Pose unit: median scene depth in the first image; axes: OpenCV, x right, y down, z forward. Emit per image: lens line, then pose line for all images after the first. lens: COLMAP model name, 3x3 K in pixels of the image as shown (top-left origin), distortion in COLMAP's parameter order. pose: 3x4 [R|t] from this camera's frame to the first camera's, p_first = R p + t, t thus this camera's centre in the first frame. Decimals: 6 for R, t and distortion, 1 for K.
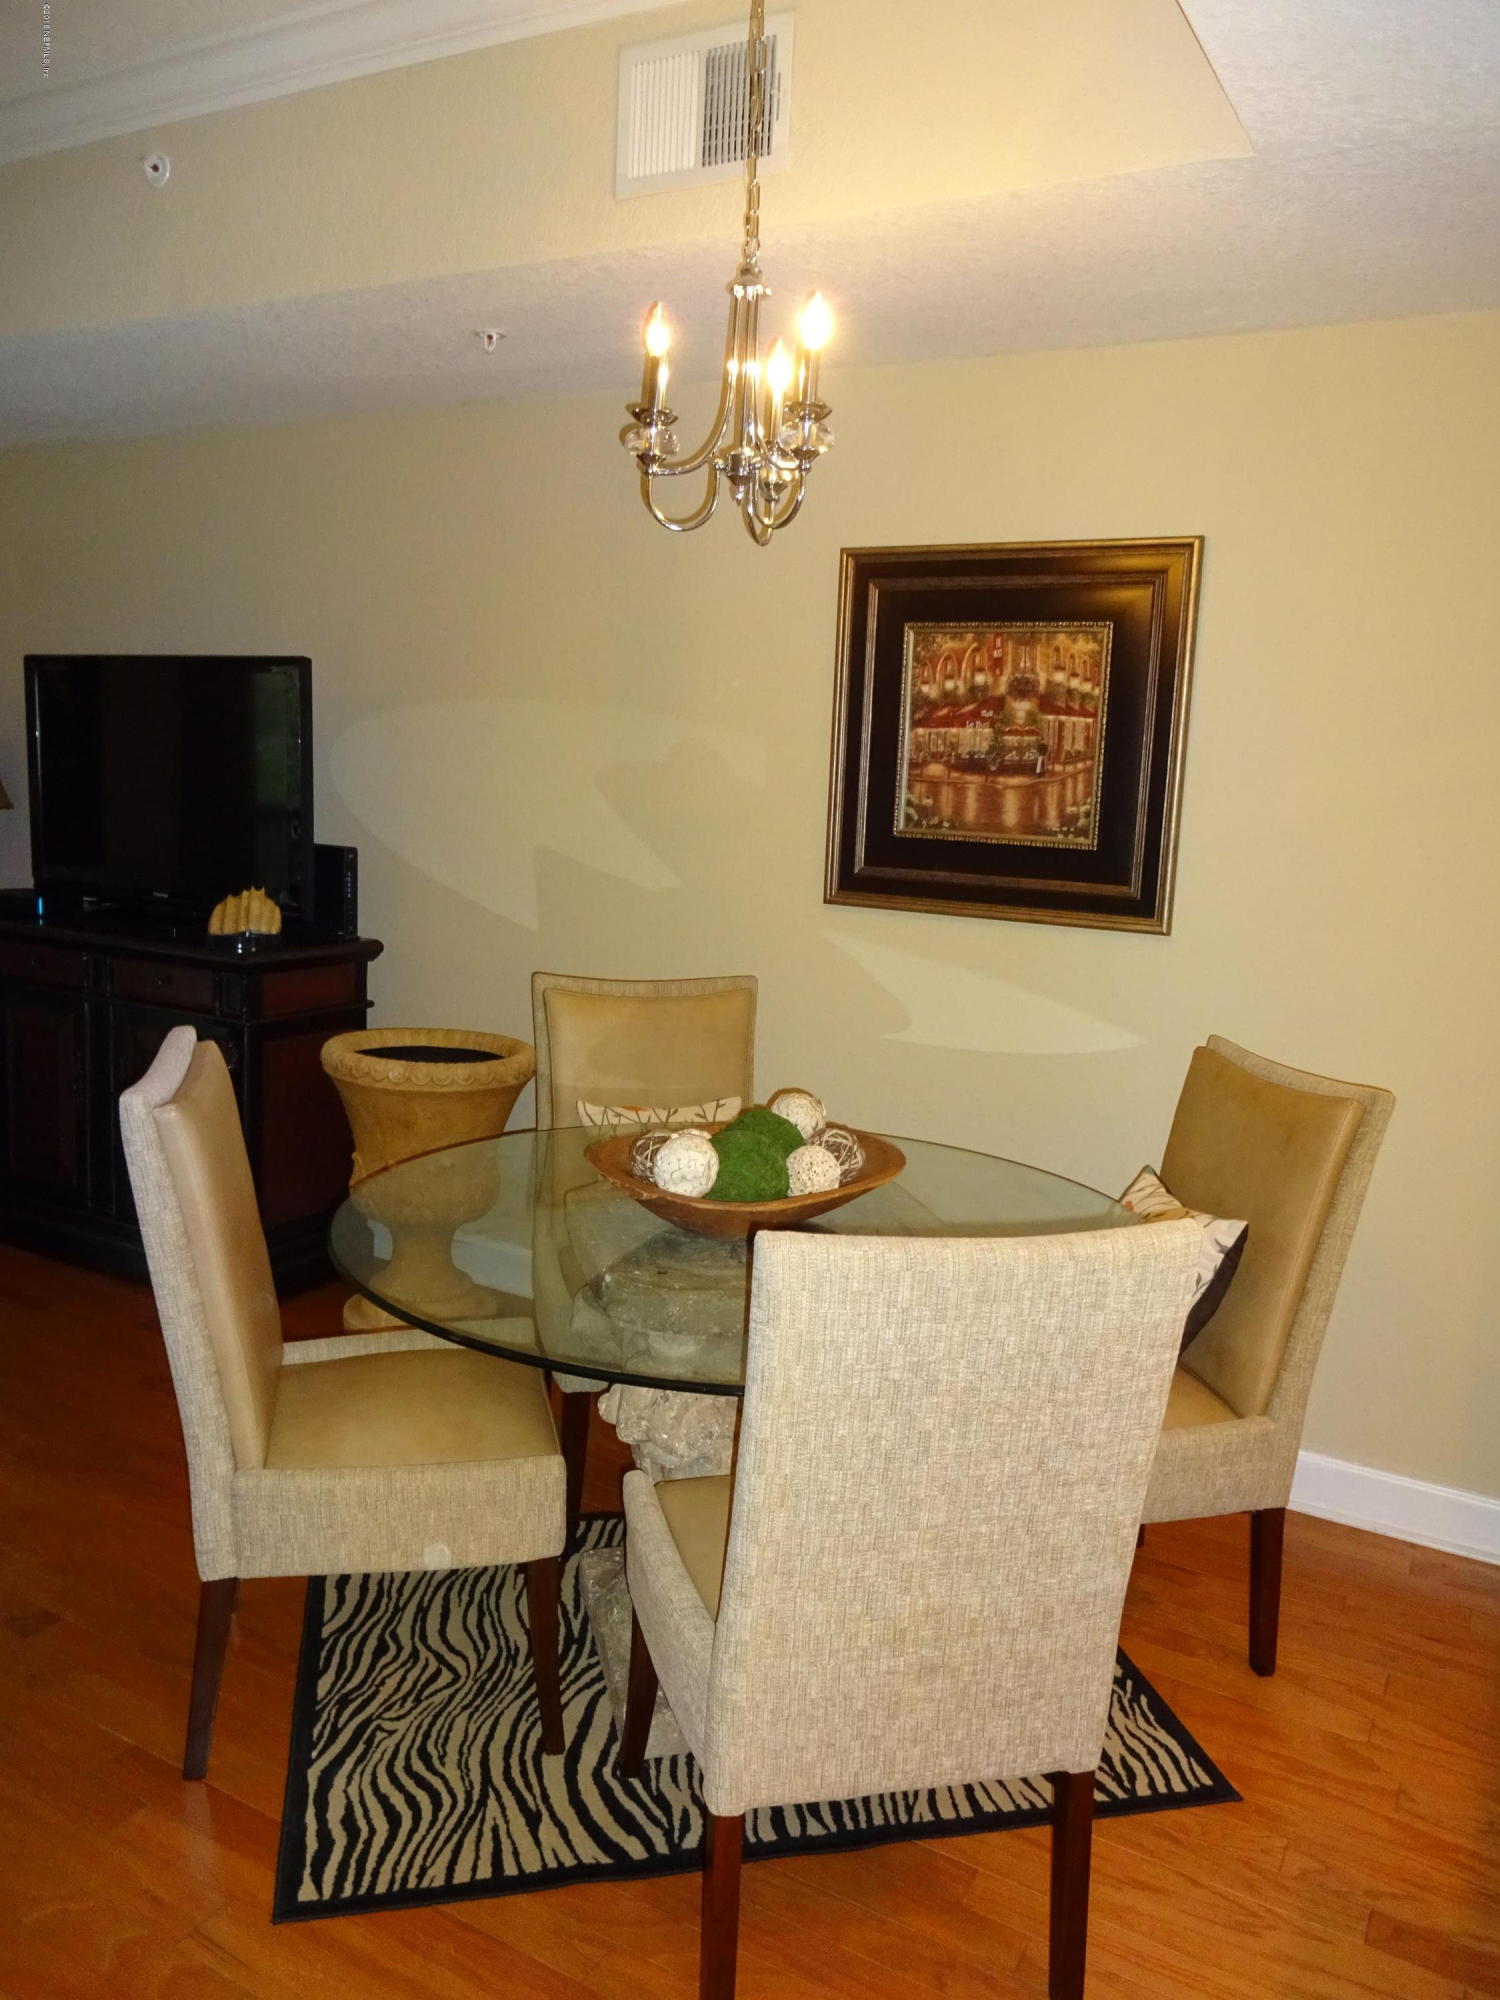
lens RADIAL K [[1505.7, 0, 753.5], [0, 1505.7, 999.2], [0, 0, 1]] dist [0.010363, 0.010709]
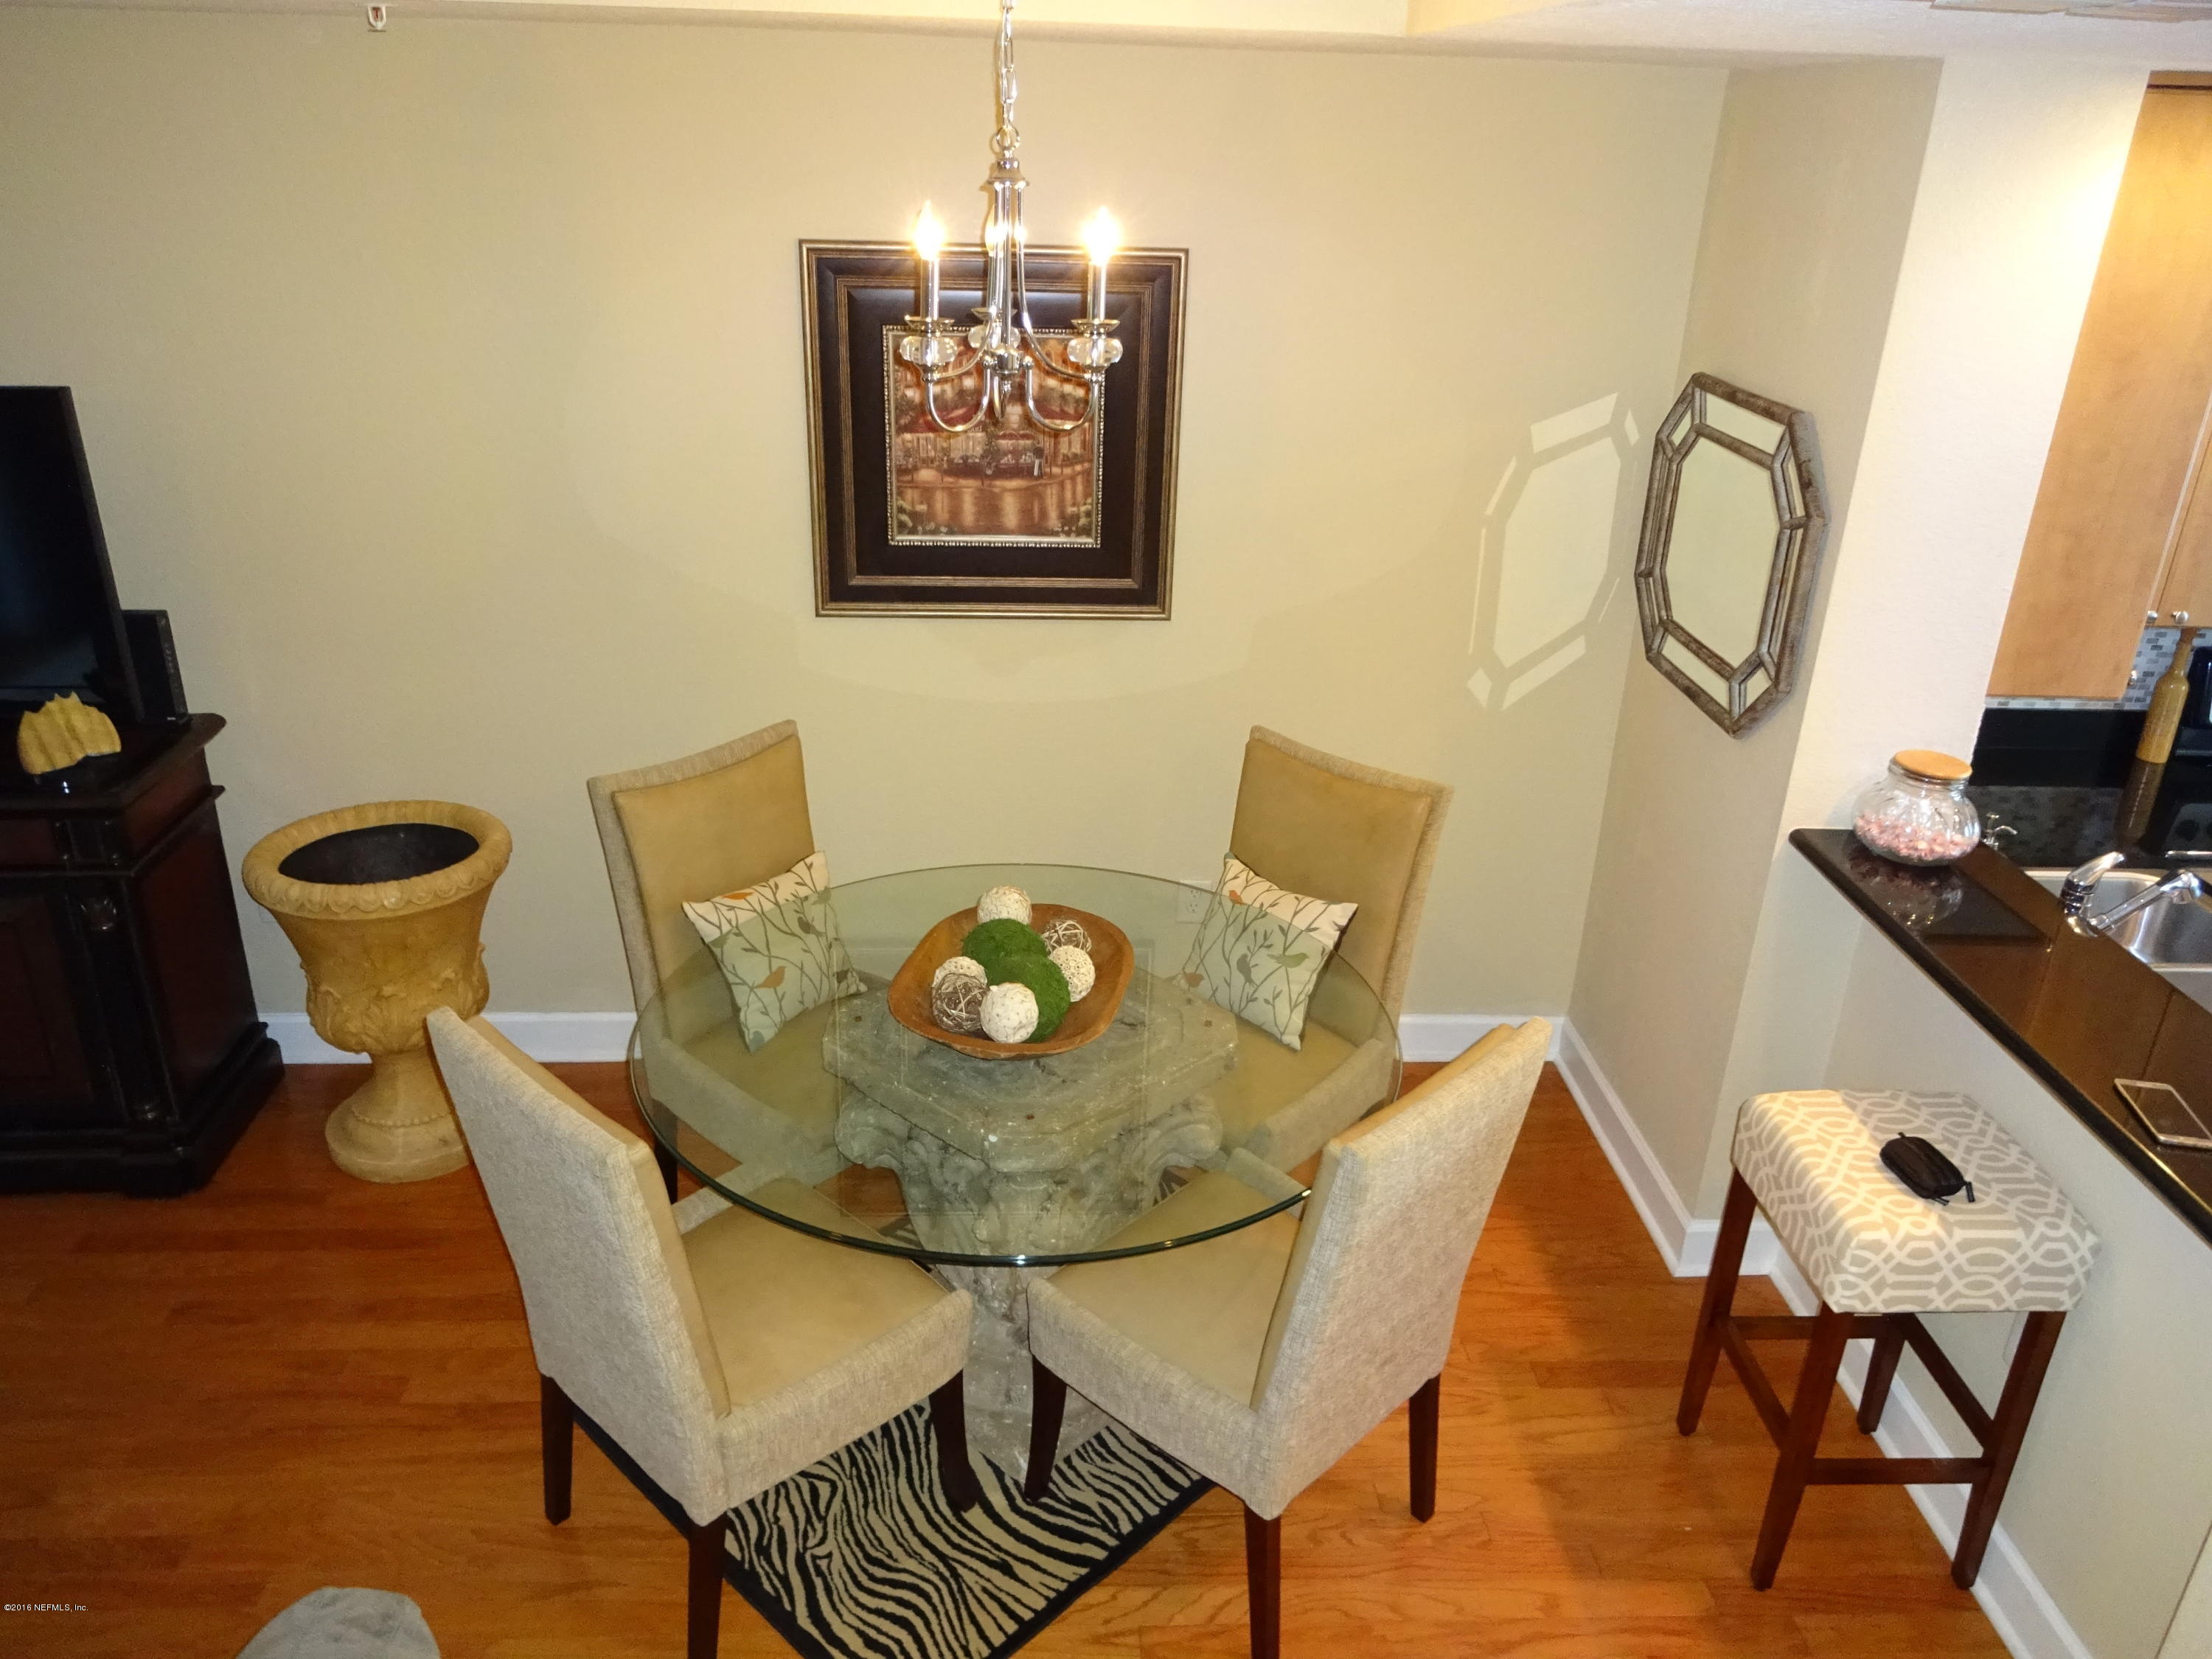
lens RADIAL K [[1665.3, 0, 1097.0], [0, 1665.3, 827.3], [0, 0, 1]] dist [0.010363, 0.010709]
pose [[0.840827, -0.241714, 0.484339, -0.502626], [0.094328, 0.946502, 0.308604, -0.355846], [-0.533022, -0.213796, 0.818645, 0.005437]]
